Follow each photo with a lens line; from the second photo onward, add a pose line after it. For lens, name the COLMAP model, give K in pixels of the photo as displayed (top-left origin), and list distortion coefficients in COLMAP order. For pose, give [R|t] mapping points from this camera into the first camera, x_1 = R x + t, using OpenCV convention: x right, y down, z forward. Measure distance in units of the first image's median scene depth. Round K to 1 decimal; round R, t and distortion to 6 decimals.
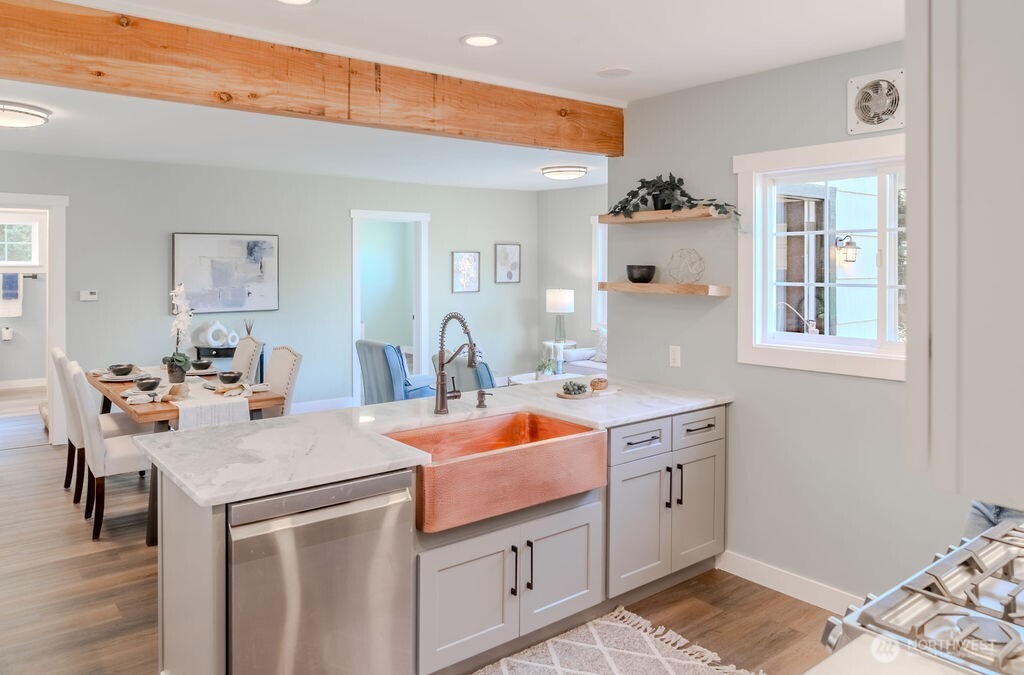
lens RADIAL K [[722.9, 0, 507.1], [0, 722.9, 272.0], [0, 0, 1]] dist [-0.007418, -0.002325]
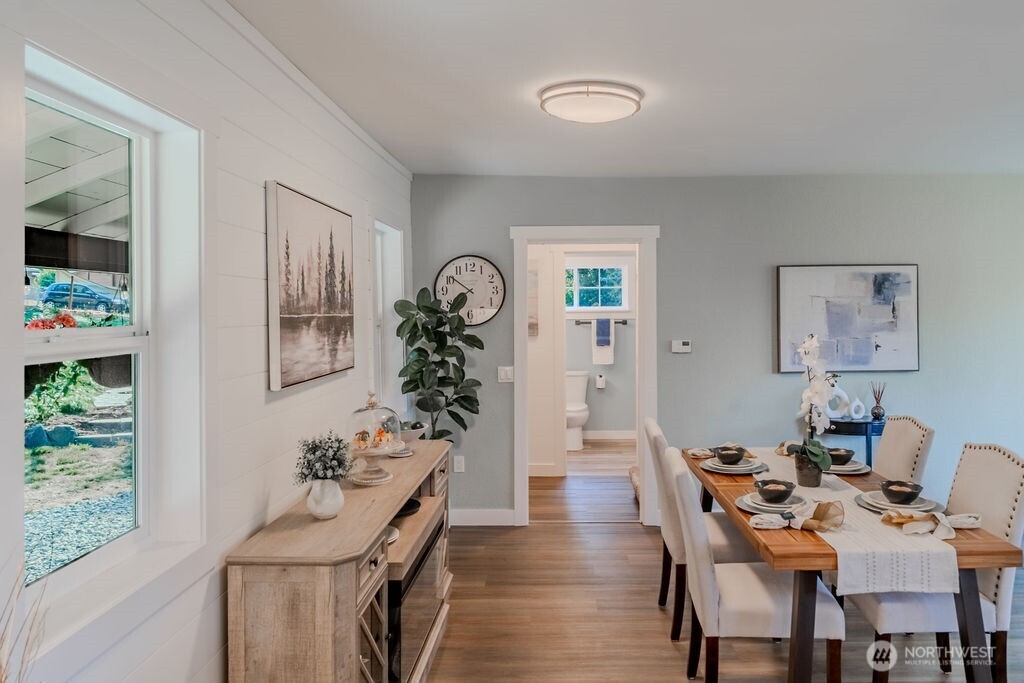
lens RADIAL K [[745.3, 0, 559.1], [0, 745.3, 311.5], [0, 0, 1]] dist [-0.004945, -0.003130]
pose [[0.785246, -0.007675, -0.619137, -0.225940], [0.003054, 0.999959, -0.008523, 0.000122], [0.619177, 0.004802, 0.785237, 0.342579]]
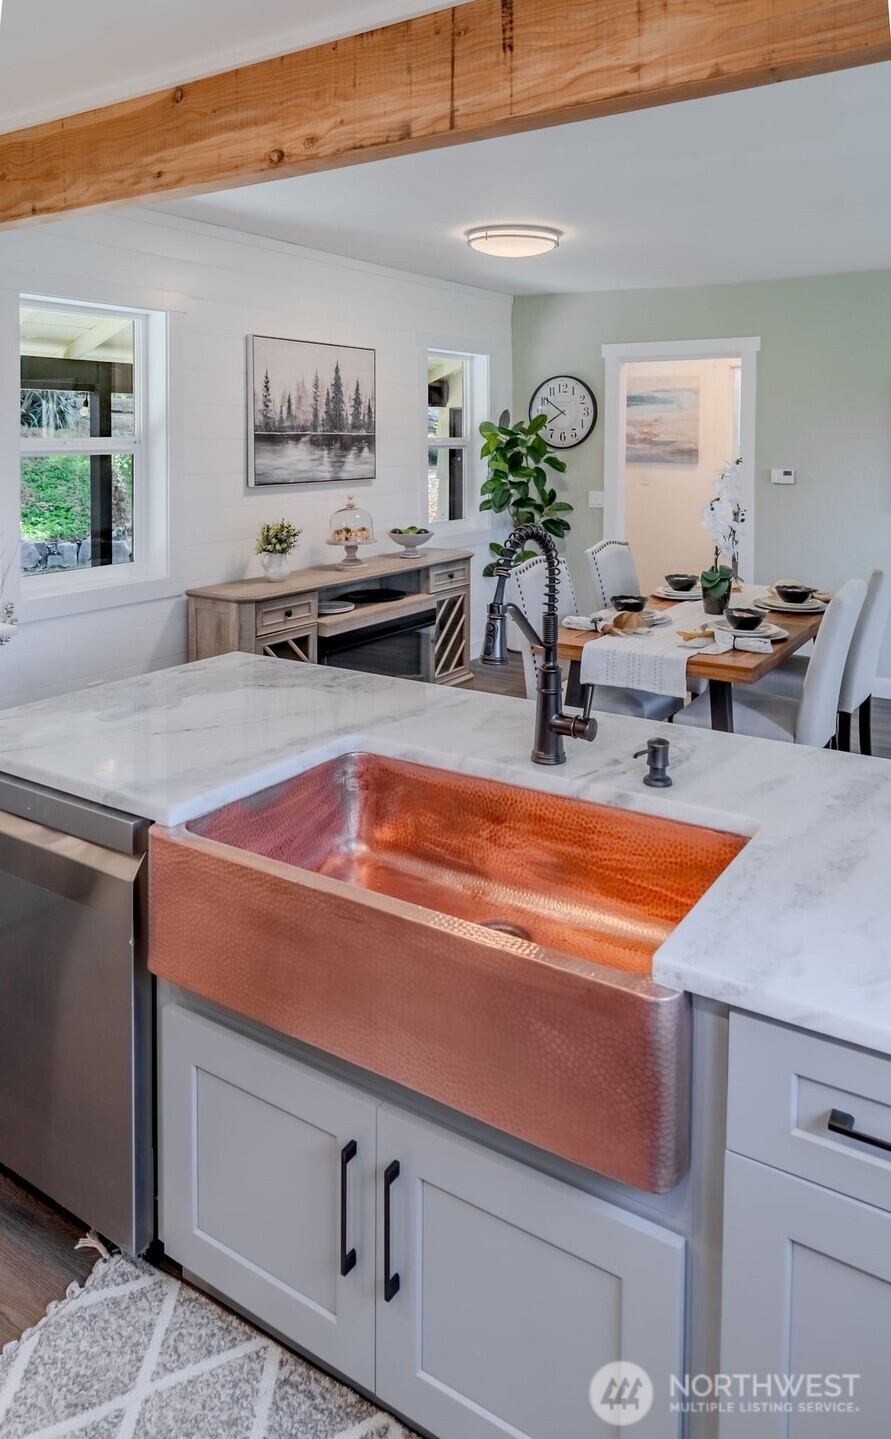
lens RADIAL K [[983.8, 0, 444.0], [0, 983.8, 465.8], [0, 0, 1]] dist [-0.005080, -0.001887]
pose [[0.310482, 0.025672, -0.950233, 0.300372], [-0.012697, 0.999658, 0.022859, 0.006757], [0.950494, 0.004968, 0.310702, 0.527161]]
